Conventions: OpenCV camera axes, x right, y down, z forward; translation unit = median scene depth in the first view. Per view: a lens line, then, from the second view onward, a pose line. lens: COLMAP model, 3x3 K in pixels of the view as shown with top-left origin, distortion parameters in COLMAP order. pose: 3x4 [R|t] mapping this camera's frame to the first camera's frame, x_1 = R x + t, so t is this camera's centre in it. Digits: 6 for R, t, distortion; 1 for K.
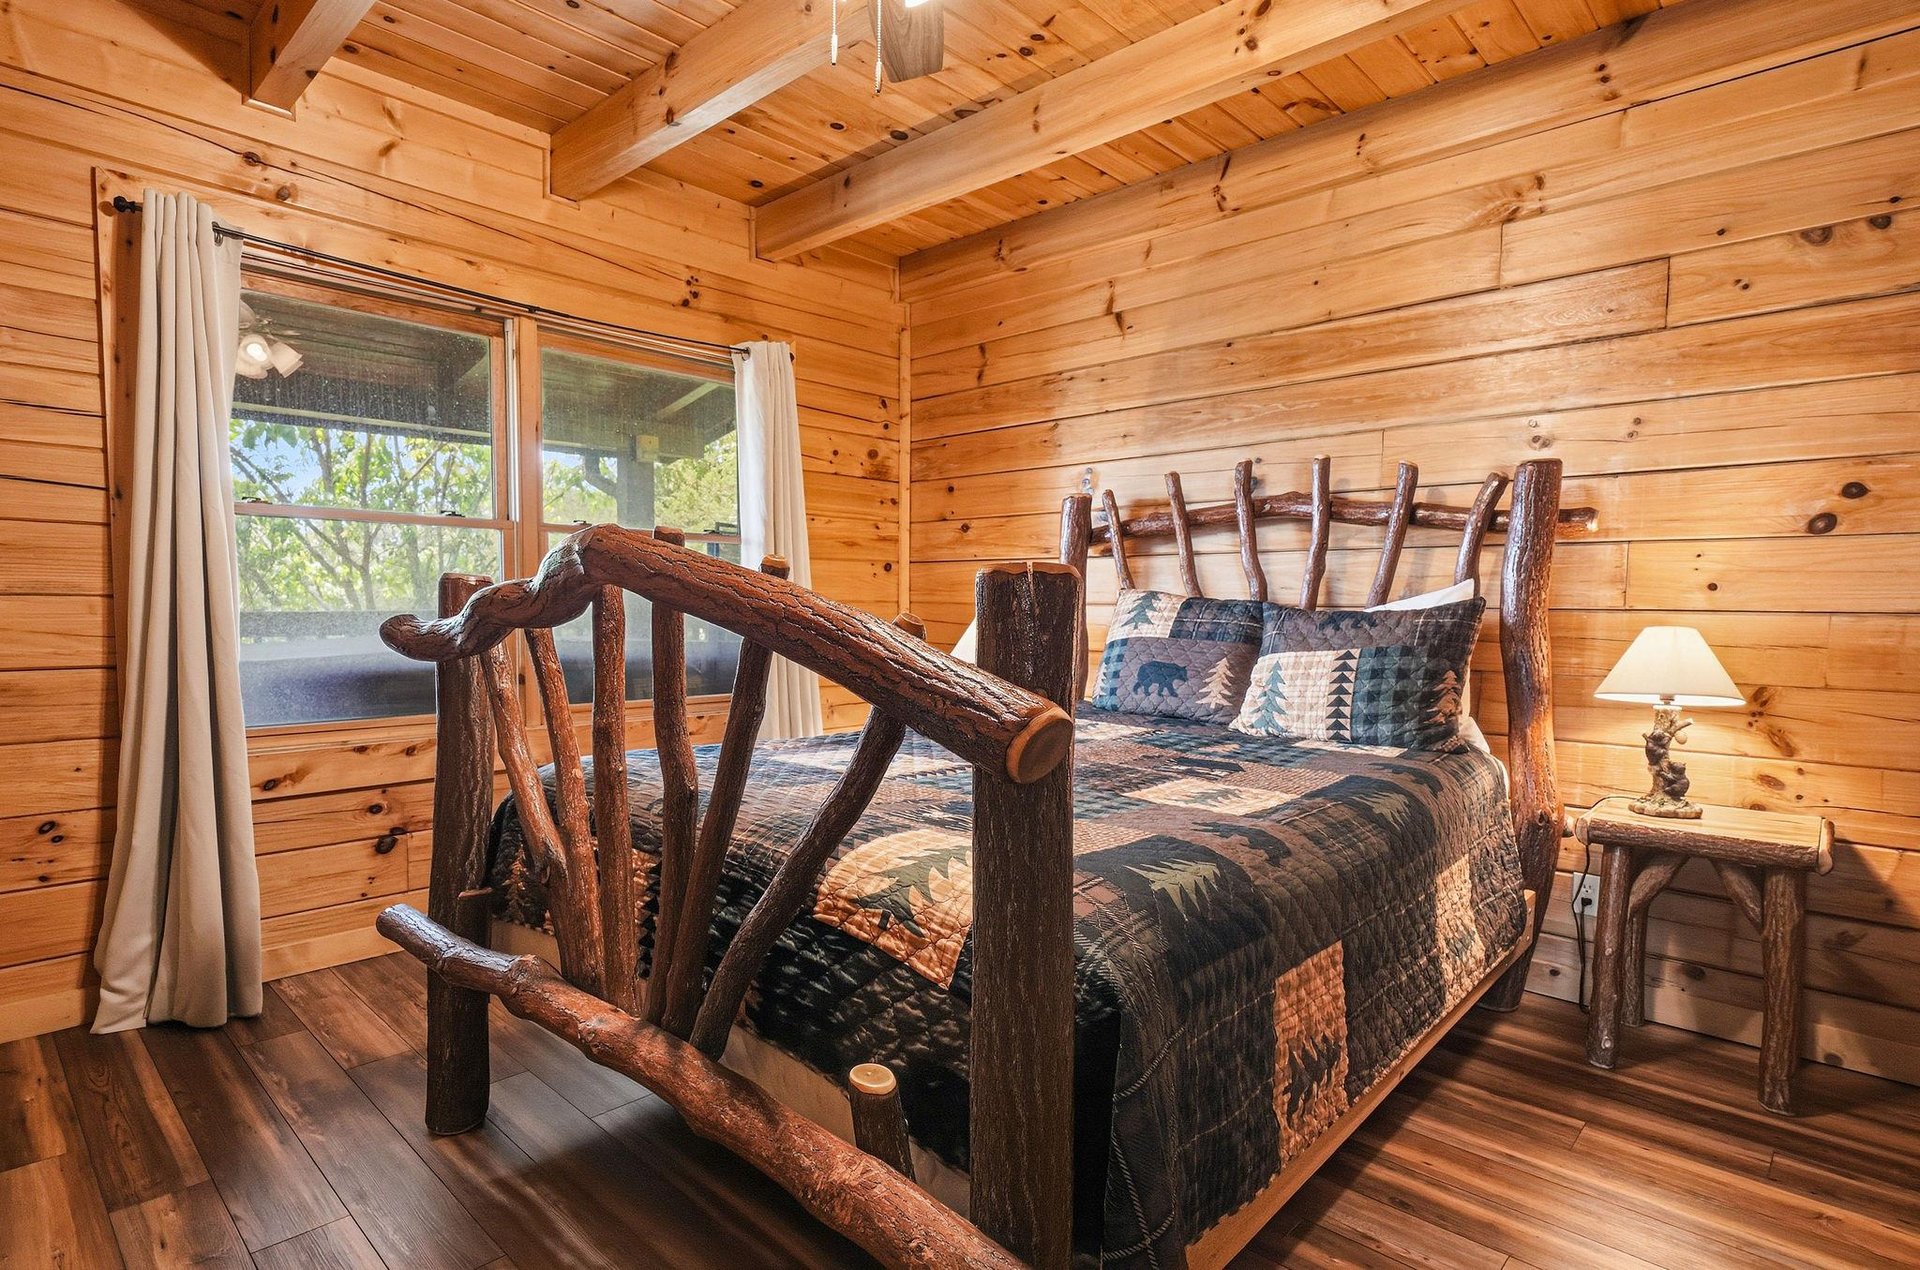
lens RADIAL K [[1013.2, 0, 960.0], [0, 1013.2, 635.0], [0, 0, 1]] dist [-0.004714, -0.001858]
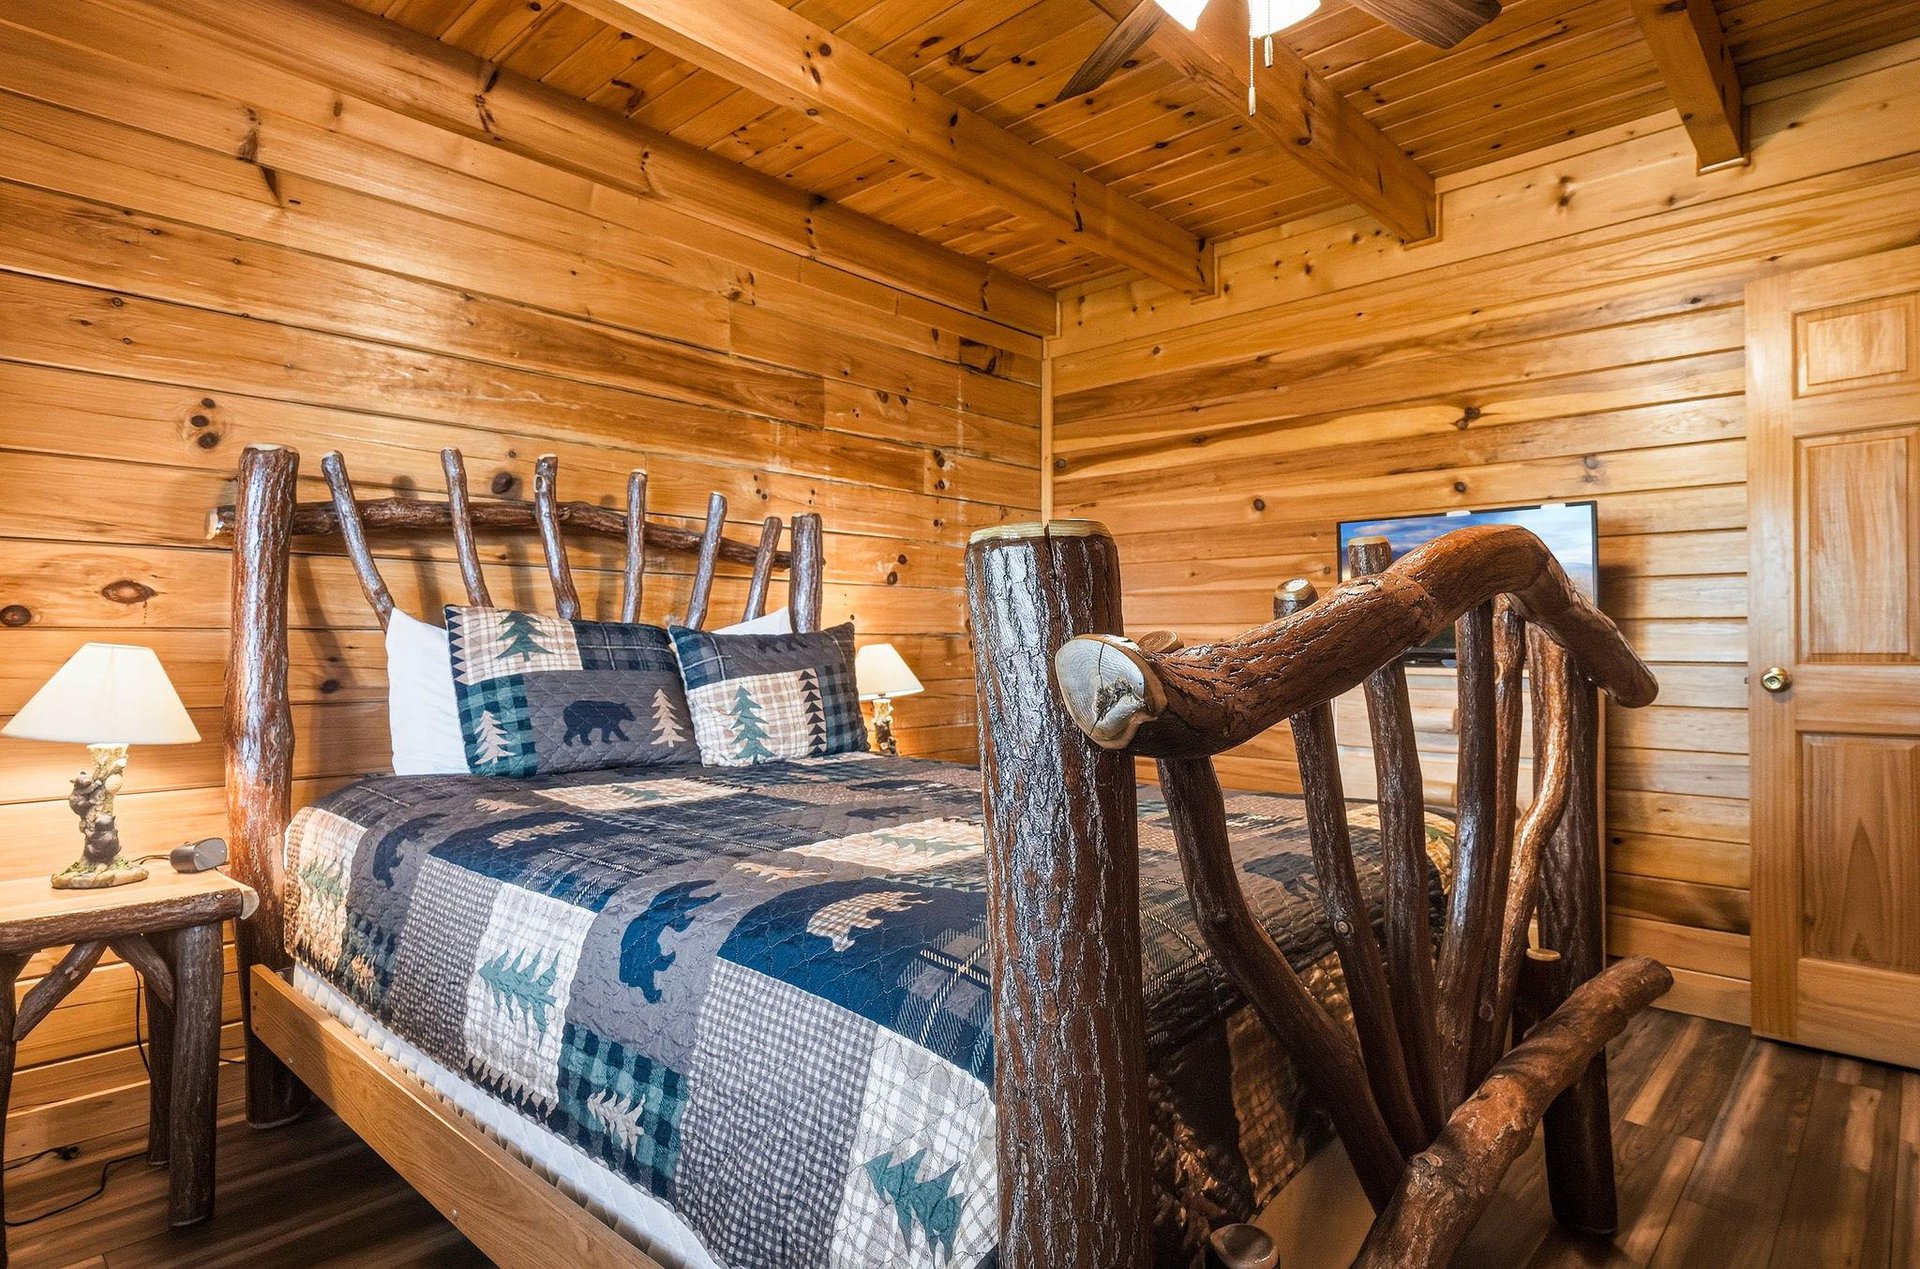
lens RADIAL K [[1013.2, 0, 960.0], [0, 1013.2, 634.5], [0, 0, 1]] dist [-0.004714, -0.001858]
pose [[-0.004888, -0.001248, 0.999987, -0.672826], [0.032411, 0.999474, 0.001405, -0.018889], [-0.999463, 0.032418, -0.004845, 0.815489]]
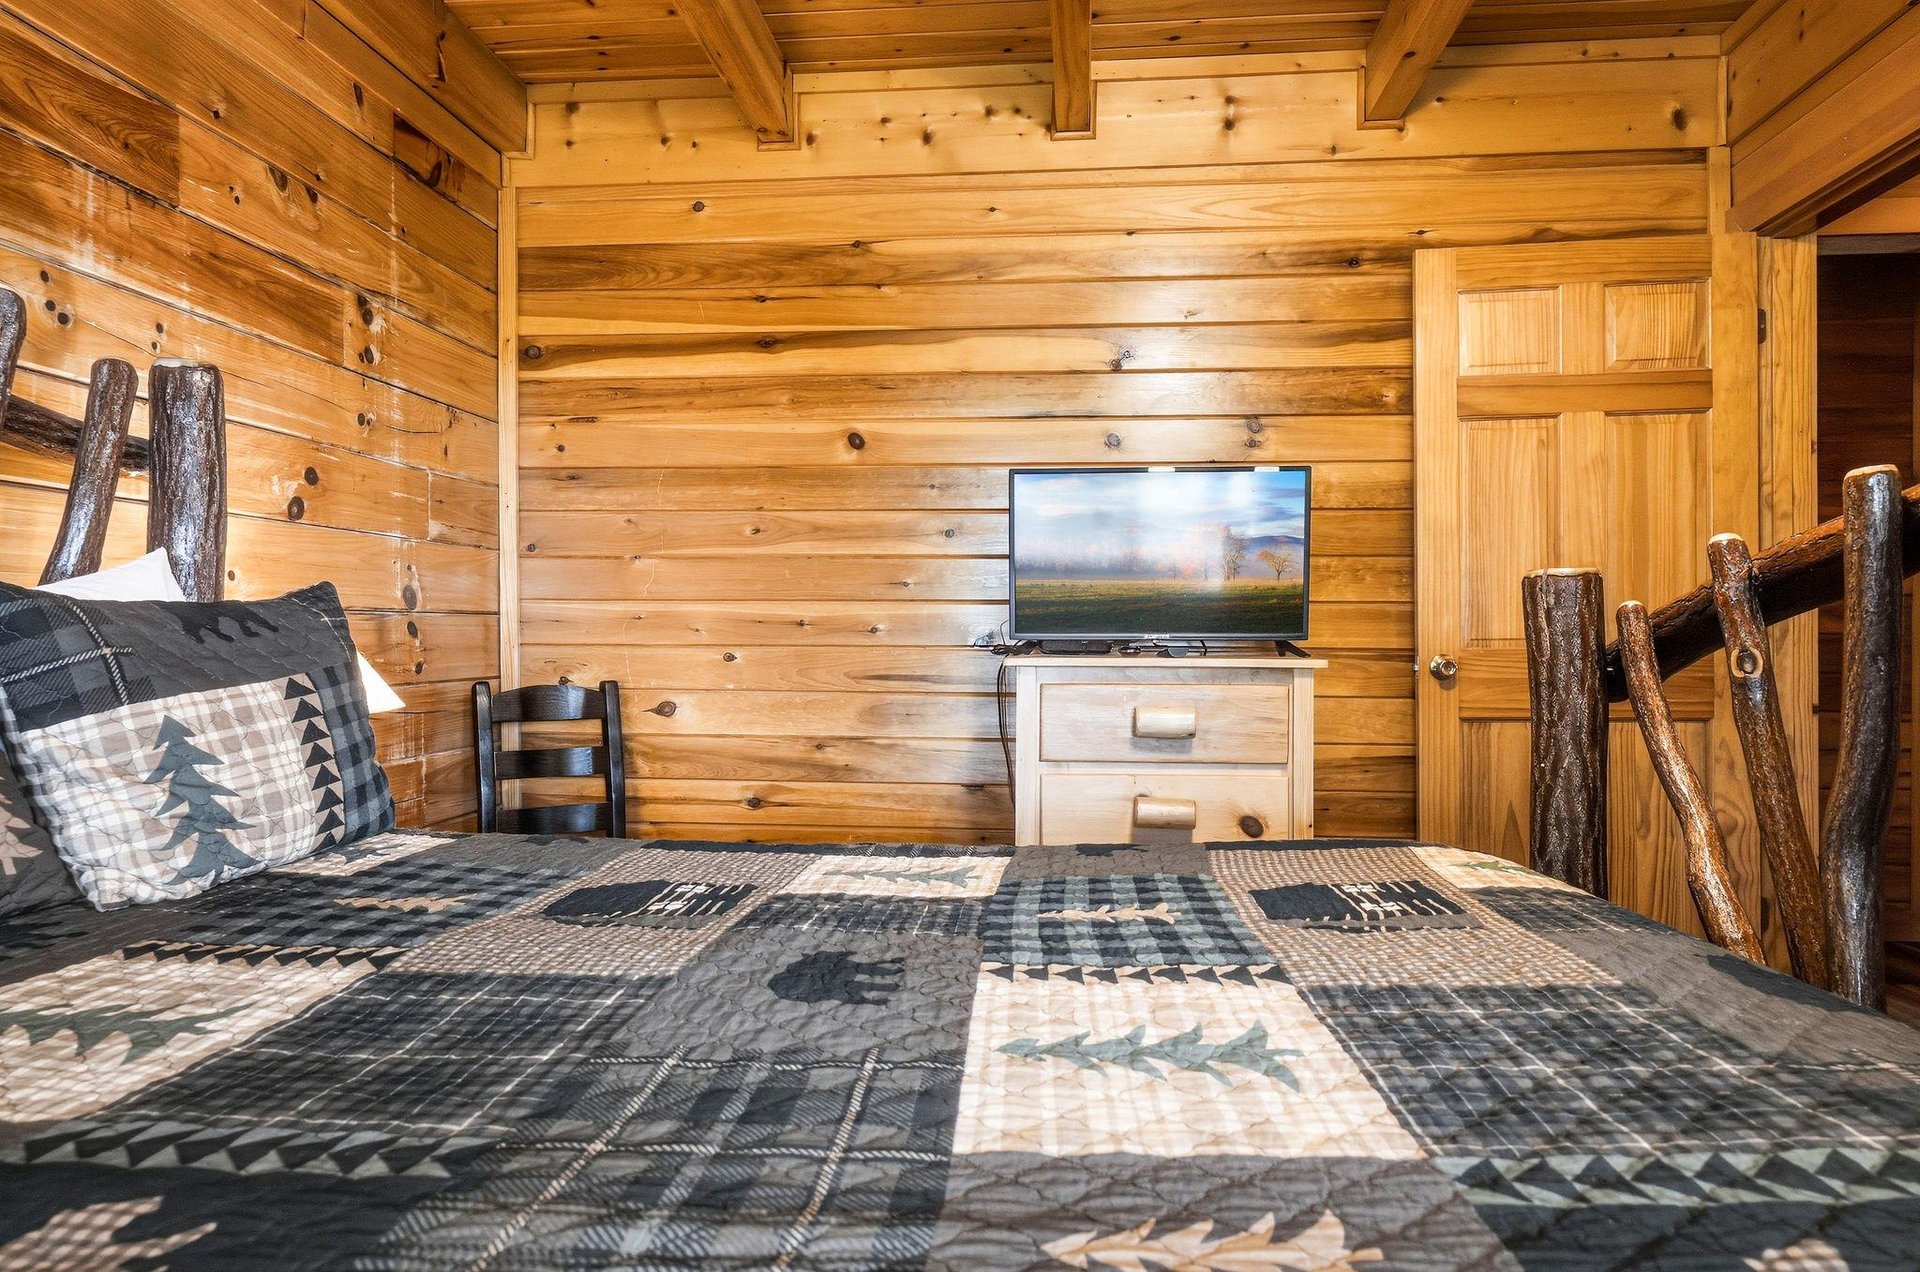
lens RADIAL K [[1198.6, 0, 960.0], [0, 1198.6, 636.0], [0, 0, 1]] dist [-0.004319, -0.000277]
pose [[-0.614228, -0.013708, 0.789010, -0.302912], [0.017292, 0.999375, 0.030824, -0.019040], [-0.788939, 0.032576, -0.613607, 1.073959]]
